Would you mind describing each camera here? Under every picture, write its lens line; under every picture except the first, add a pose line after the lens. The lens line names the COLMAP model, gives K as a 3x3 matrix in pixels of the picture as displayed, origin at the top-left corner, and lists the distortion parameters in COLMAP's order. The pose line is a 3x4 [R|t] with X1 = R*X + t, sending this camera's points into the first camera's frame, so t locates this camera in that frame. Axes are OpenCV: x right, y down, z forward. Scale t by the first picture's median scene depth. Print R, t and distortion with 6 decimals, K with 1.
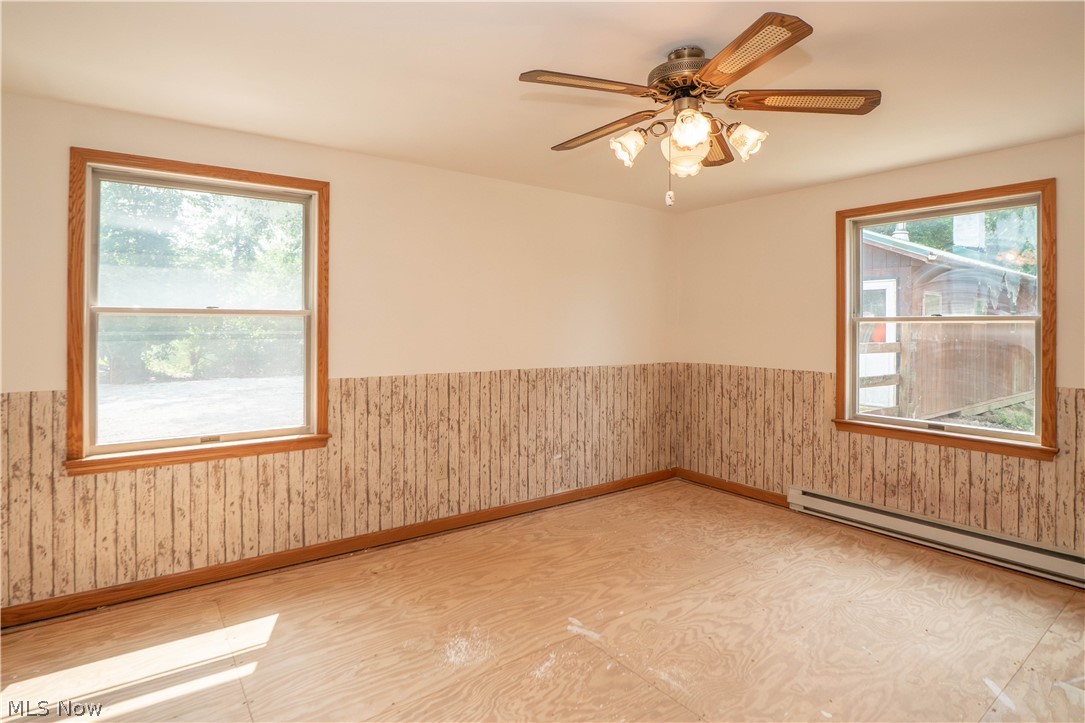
lens RADIAL K [[551.8, 0, 540.3], [0, 551.8, 336.9], [0, 0, 1]] dist [-0.046948, 0.010893]
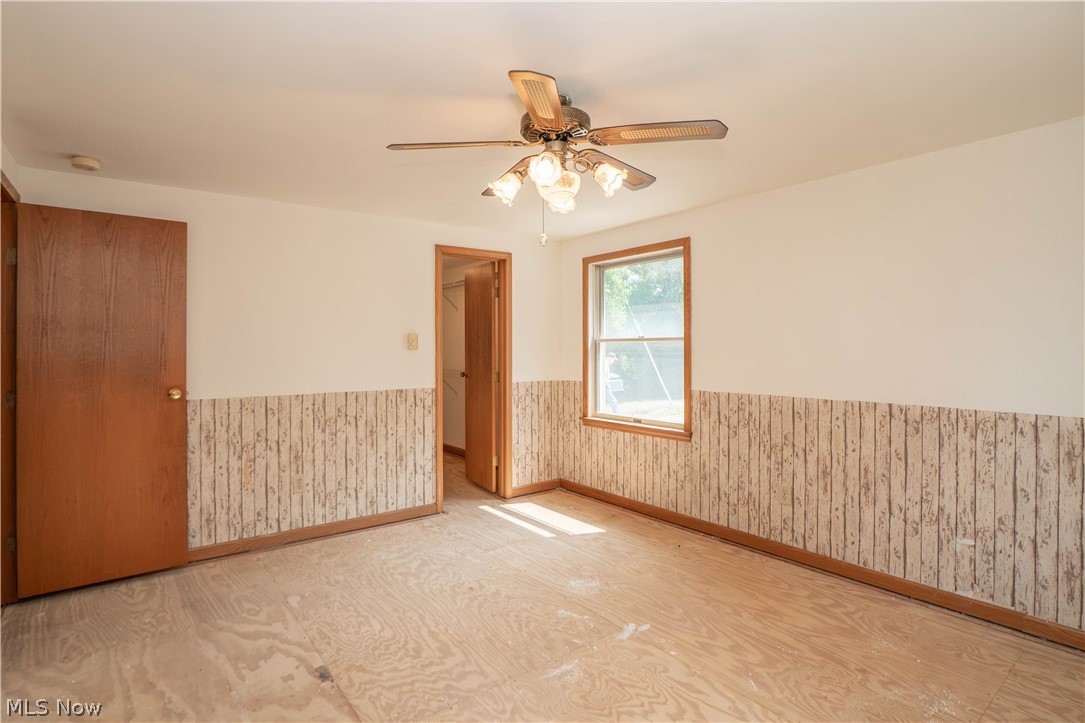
lens RADIAL K [[551.8, 0, 540.3], [0, 551.8, 336.9], [0, 0, 1]] dist [-0.046948, 0.010893]
pose [[0.018343, -0.022877, -0.999570, 0.839605], [-0.014275, 0.999630, -0.023141, -0.012590], [0.999730, 0.014694, 0.018009, 0.570030]]
